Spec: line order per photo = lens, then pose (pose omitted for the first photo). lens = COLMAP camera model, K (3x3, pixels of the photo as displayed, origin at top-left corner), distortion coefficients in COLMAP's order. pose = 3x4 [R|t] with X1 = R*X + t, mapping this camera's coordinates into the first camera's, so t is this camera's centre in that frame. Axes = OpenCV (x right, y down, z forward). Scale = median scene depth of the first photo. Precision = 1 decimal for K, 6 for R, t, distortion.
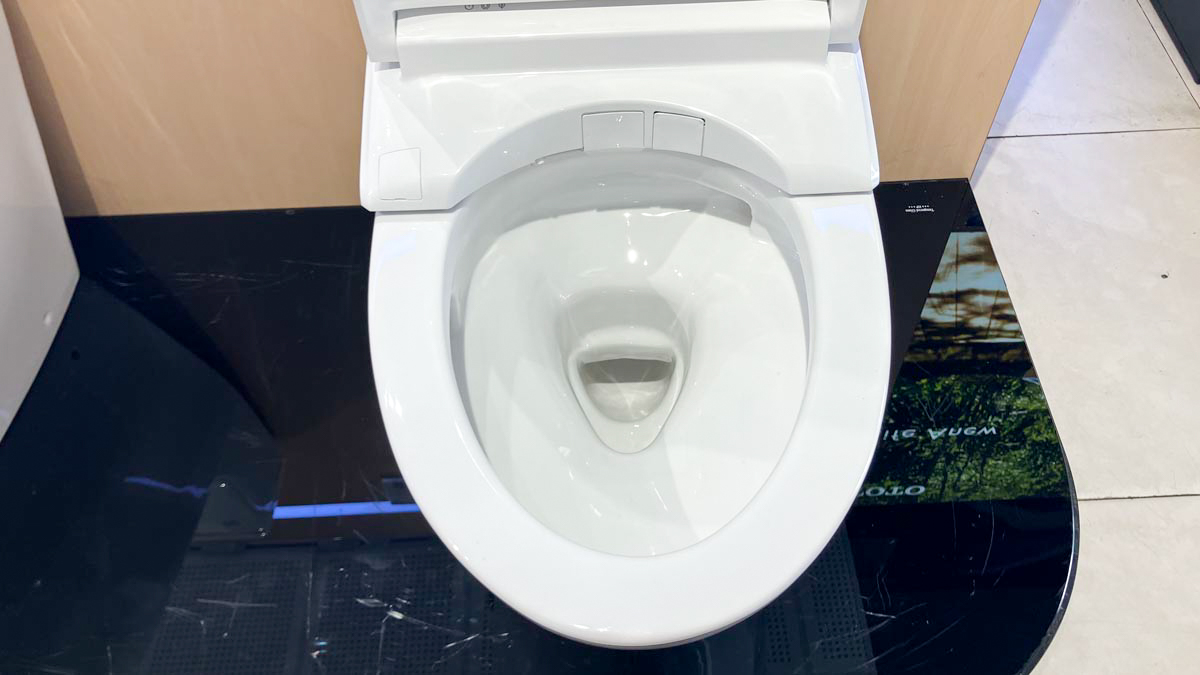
lens RADIAL K [[995.7, 0, 600.0], [0, 995.7, 337.5], [0, 0, 1]] dist [-0.003141, 0.000614]
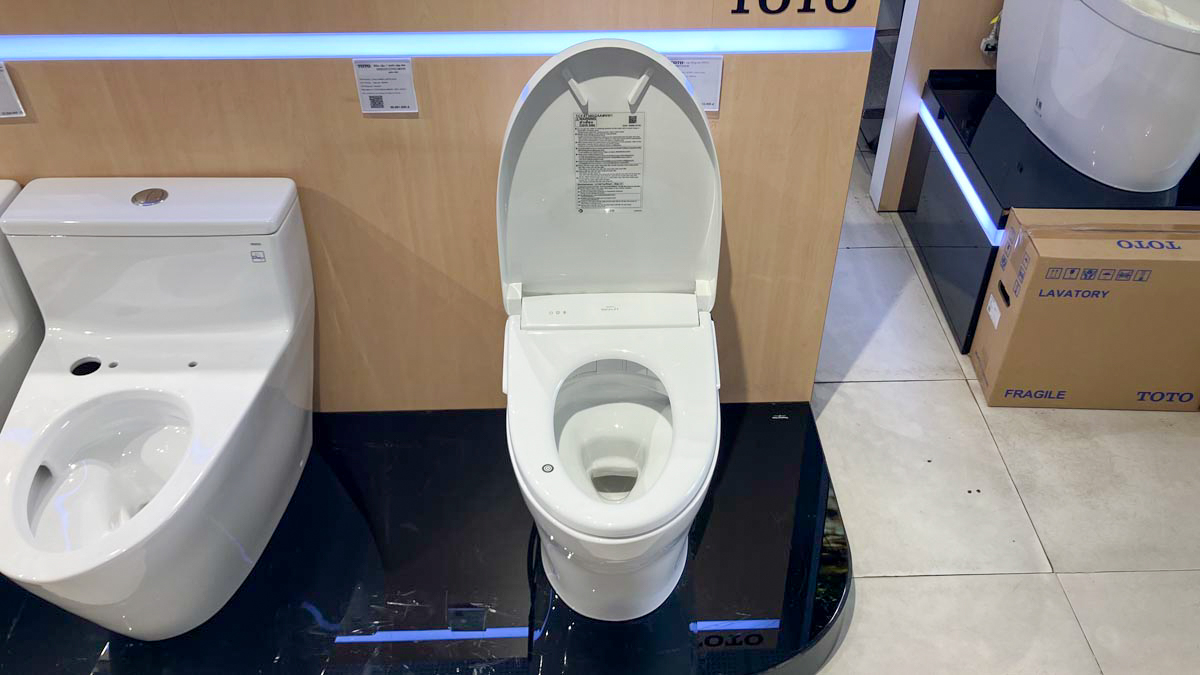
lens RADIAL K [[976.3, 0, 609.7], [0, 976.3, 338.2], [0, 0, 1]] dist [0.073883, -0.200911]
pose [[0.999757, 0.021409, 0.005178, 0.000185], [-0.019333, 0.965578, -0.259393, 0.072467], [-0.010553, 0.259230, 0.965758, -0.271907]]
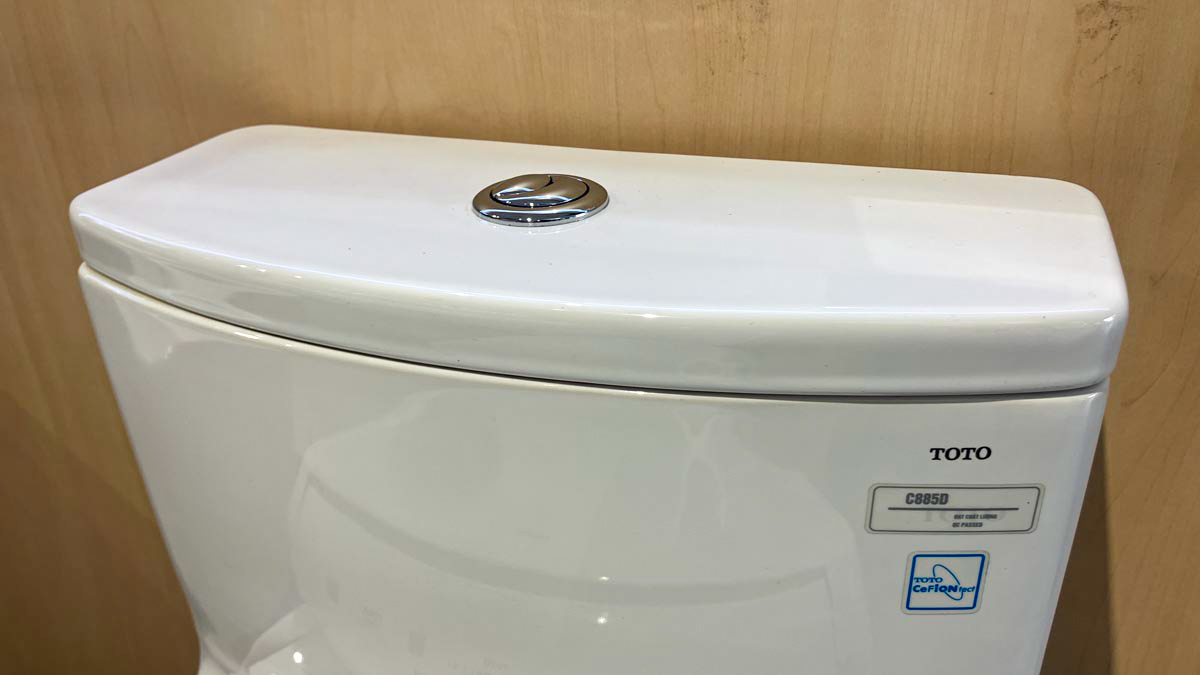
lens RADIAL K [[995.7, 0, 600.0], [0, 995.7, 337.5], [0, 0, 1]] dist [-0.003141, 0.000614]
pose [[0.936097, 0.143140, -0.321299, 0.044803], [-0.272869, 0.871930, -0.406548, -0.088939], [0.221957, 0.468241, 0.855269, 0.119993]]
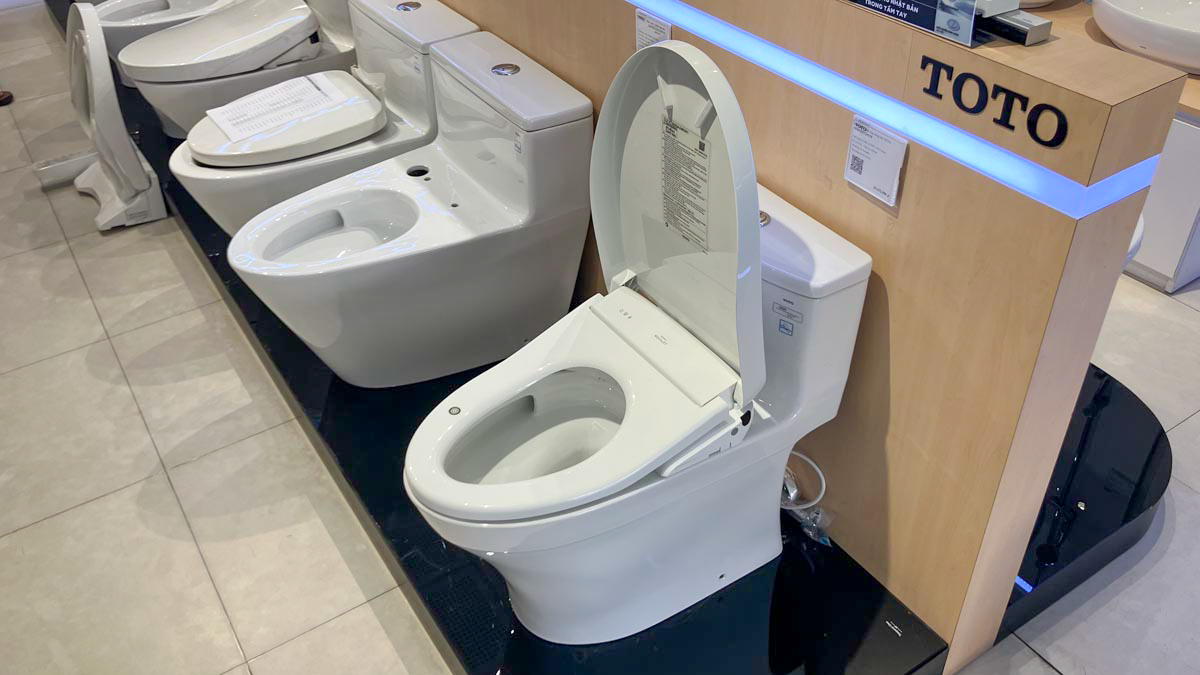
lens RADIAL K [[993.7, 0, 596.5], [0, 993.7, 349.2], [0, 0, 1]] dist [0.000031, 0.002951]
pose [[0.508849, 0.535363, -0.674135, 0.304718], [-0.681925, 0.728625, 0.063907, -0.079474], [0.525405, 0.427191, 0.735838, -0.144454]]
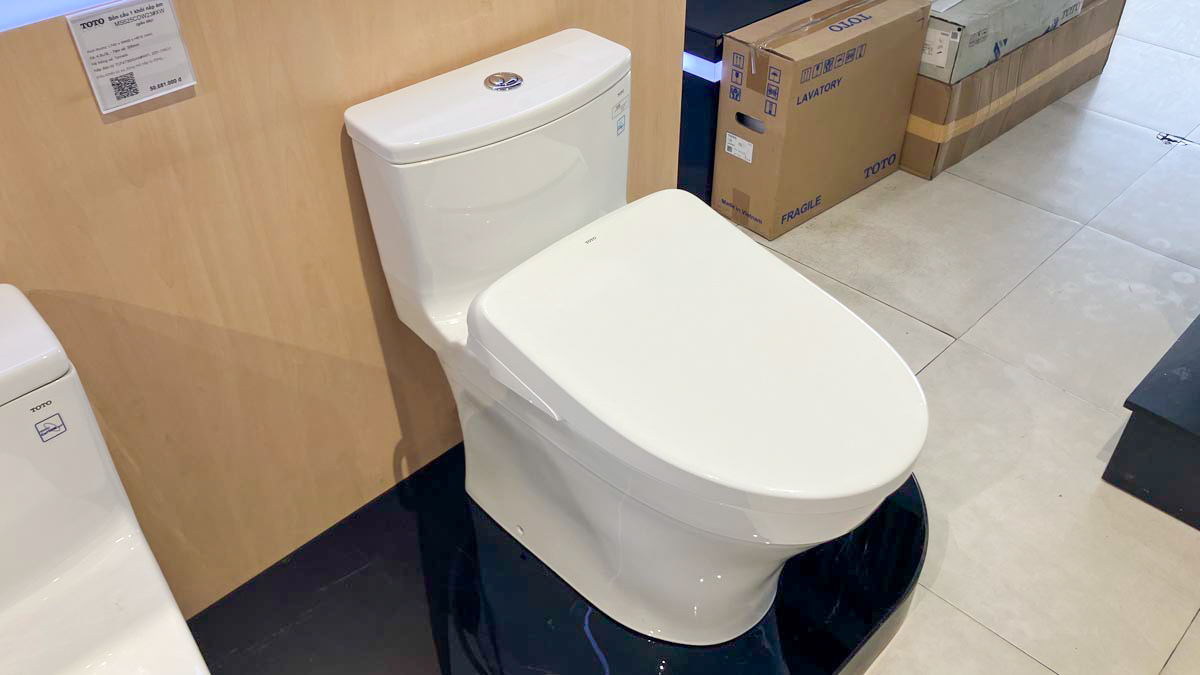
lens RADIAL K [[985.1, 0, 600.0], [0, 985.1, 337.5], [0, 0, 1]] dist [0.007755, 0.007069]
pose [[0.734087, -0.418903, 0.534449, -0.205723], [0.548001, 0.830241, -0.101956, -0.008370], [-0.401012, 0.367723, 0.839029, -0.082442]]
